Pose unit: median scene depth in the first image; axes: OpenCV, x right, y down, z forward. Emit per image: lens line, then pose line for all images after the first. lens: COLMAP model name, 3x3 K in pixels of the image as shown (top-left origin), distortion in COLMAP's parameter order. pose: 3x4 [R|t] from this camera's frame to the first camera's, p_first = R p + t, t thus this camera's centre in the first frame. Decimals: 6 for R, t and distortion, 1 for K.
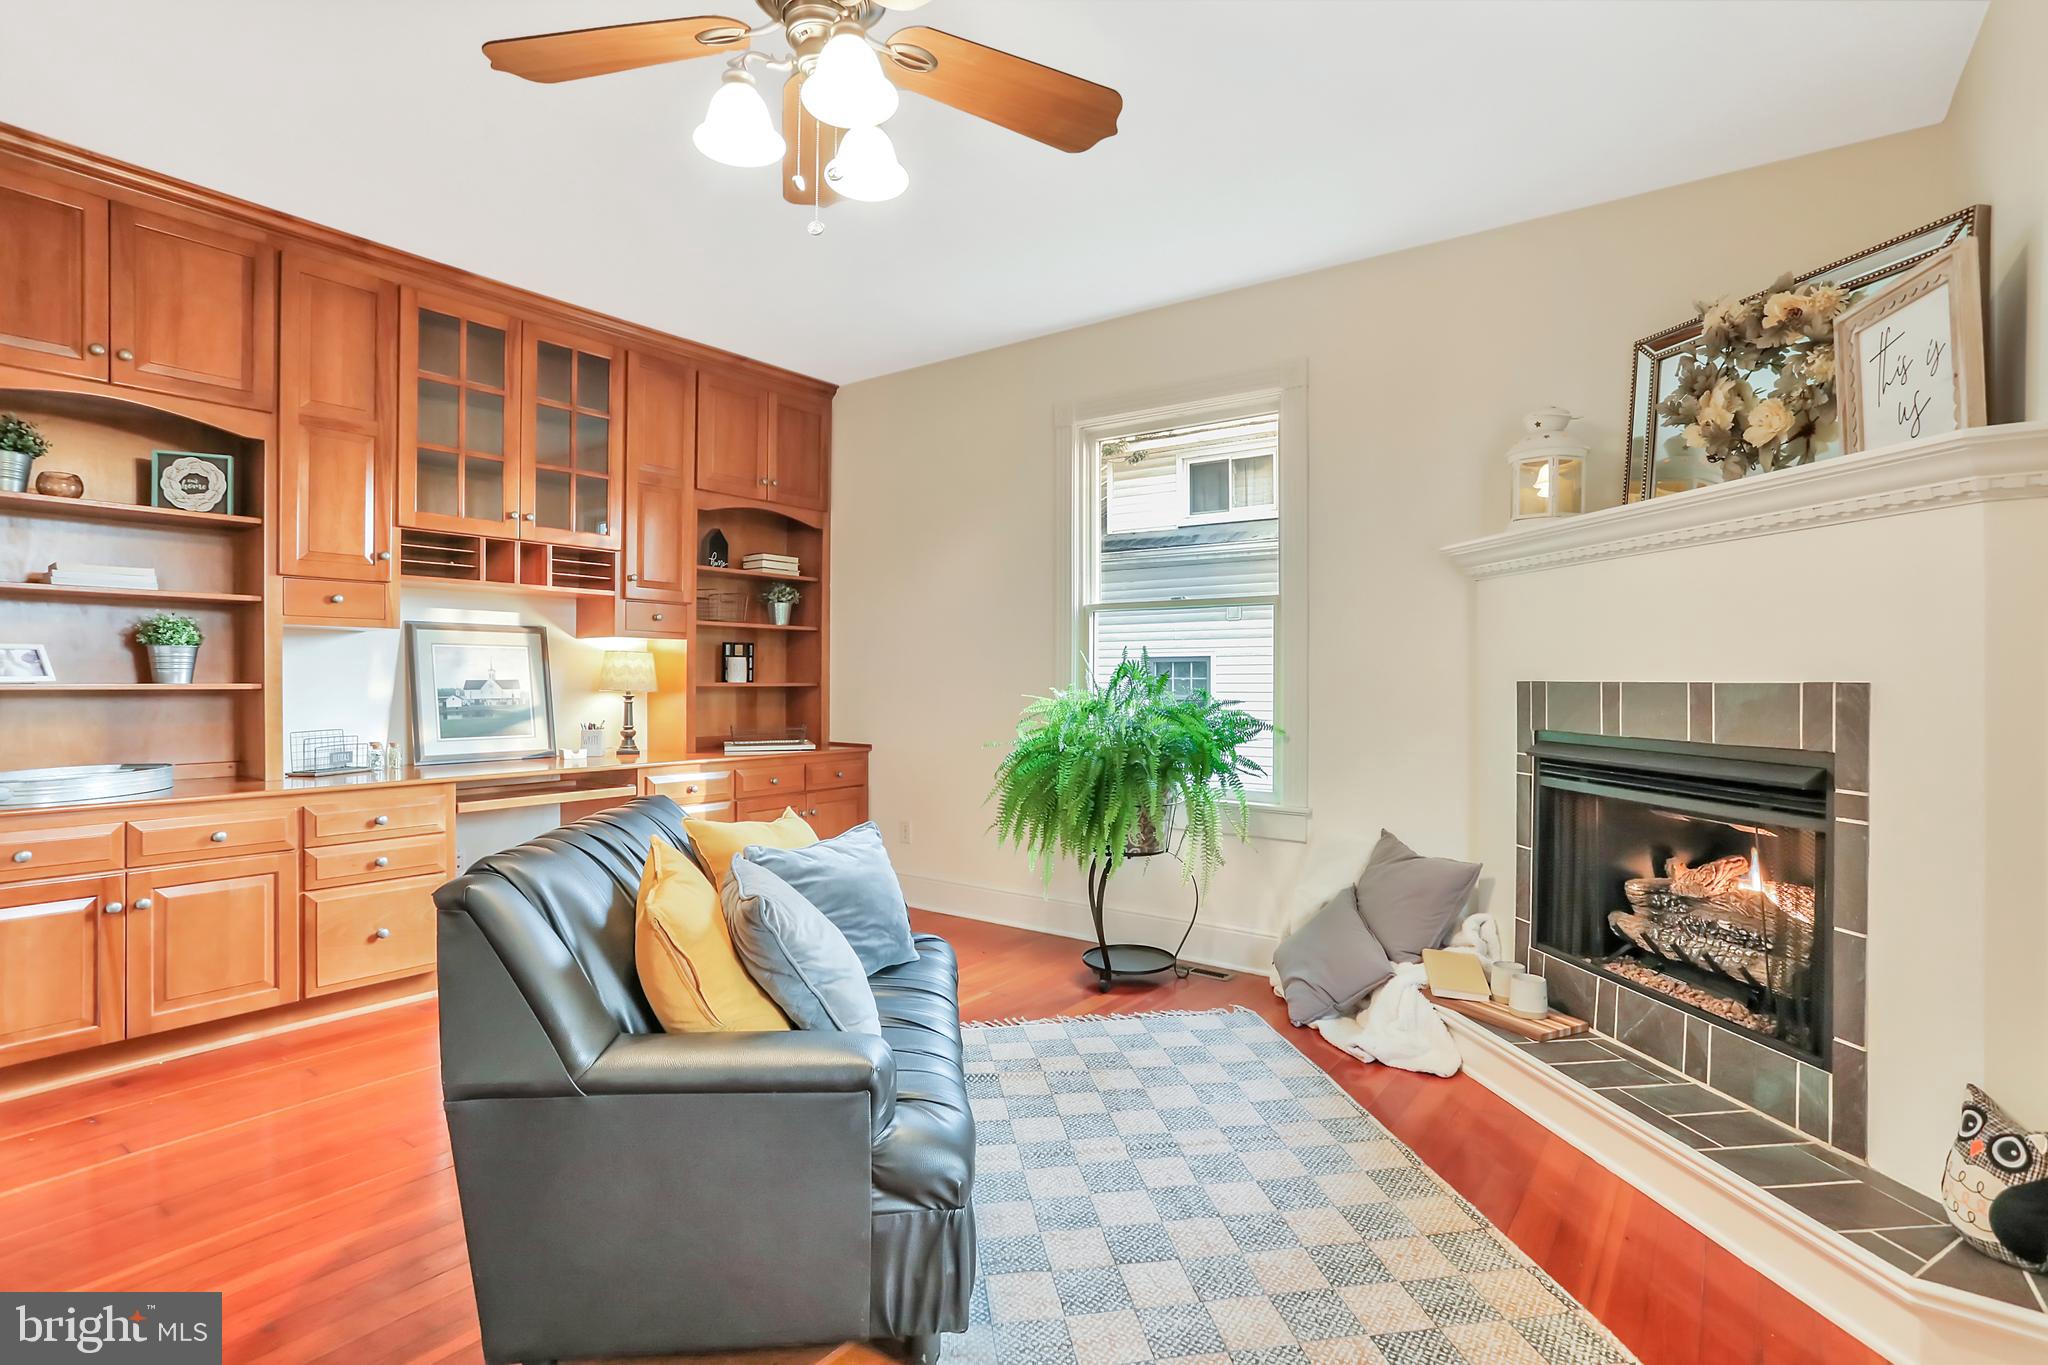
lens RADIAL K [[991.5, 0, 1028.9], [0, 991.5, 676.3], [0, 0, 1]] dist [-0.071139, 0.044793]
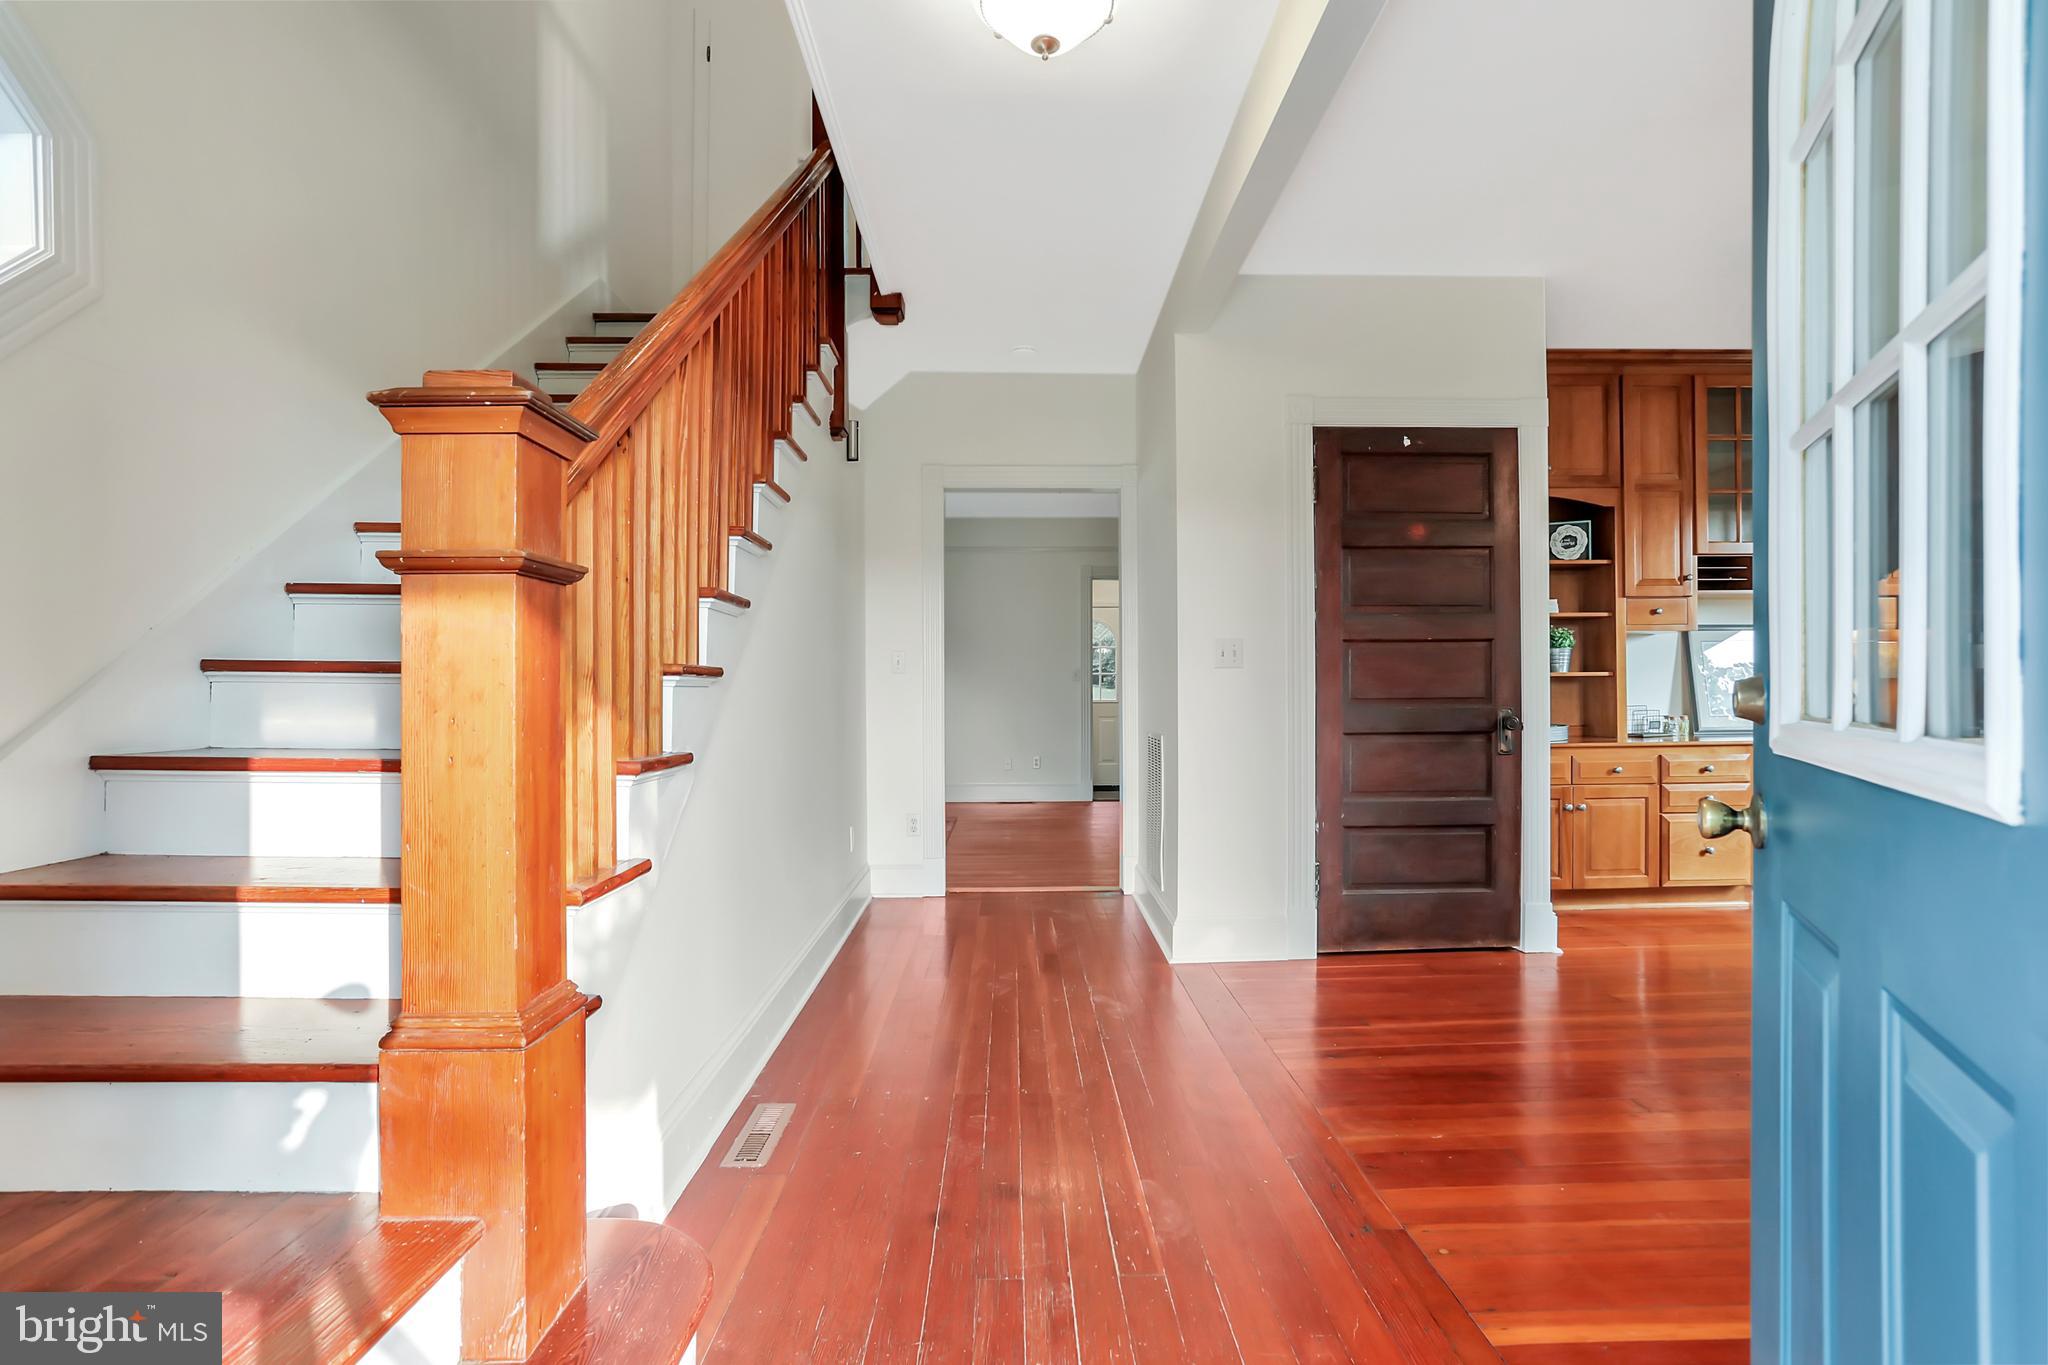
lens RADIAL K [[999.1, 0, 1028.7], [0, 999.1, 687.0], [0, 0, 1]] dist [-0.059778, 0.033764]
pose [[0.606994, -0.006502, -0.794680, -0.146987], [0.011405, 0.999935, 0.000529, 0.019733], [0.794625, -0.009384, 0.607028, -0.623926]]
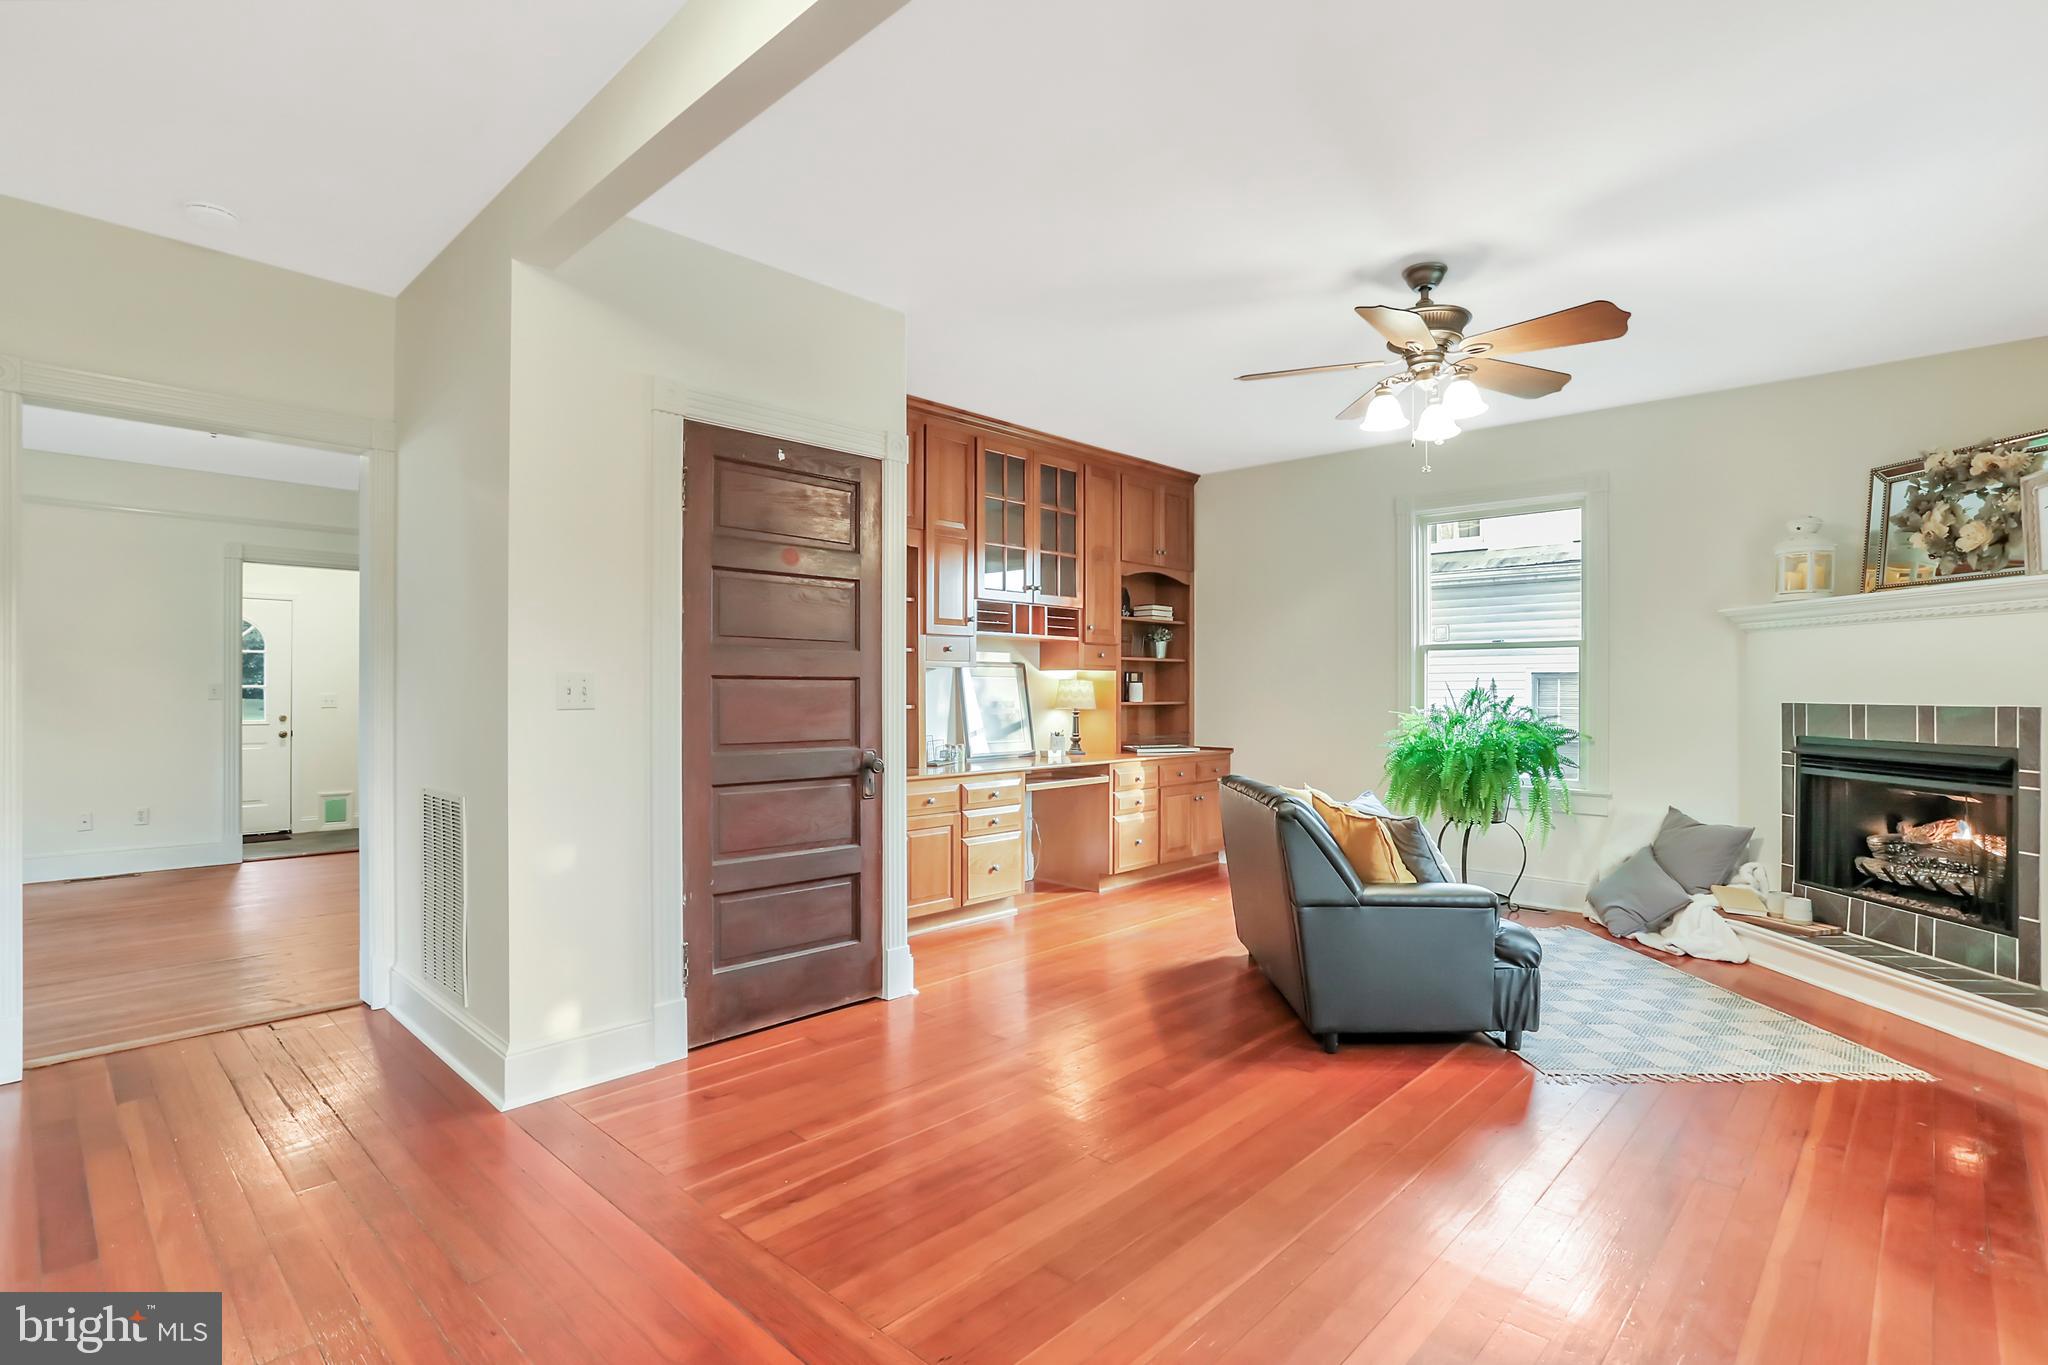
lens RADIAL K [[999.1, 0, 1028.7], [0, 999.1, 687.0], [0, 0, 1]] dist [-0.059778, 0.033764]
pose [[0.992725, -0.002706, -0.120377, -0.426418], [0.002567, 0.999996, -0.001307, -0.018989], [0.120380, 0.000989, 0.992727, -0.565832]]
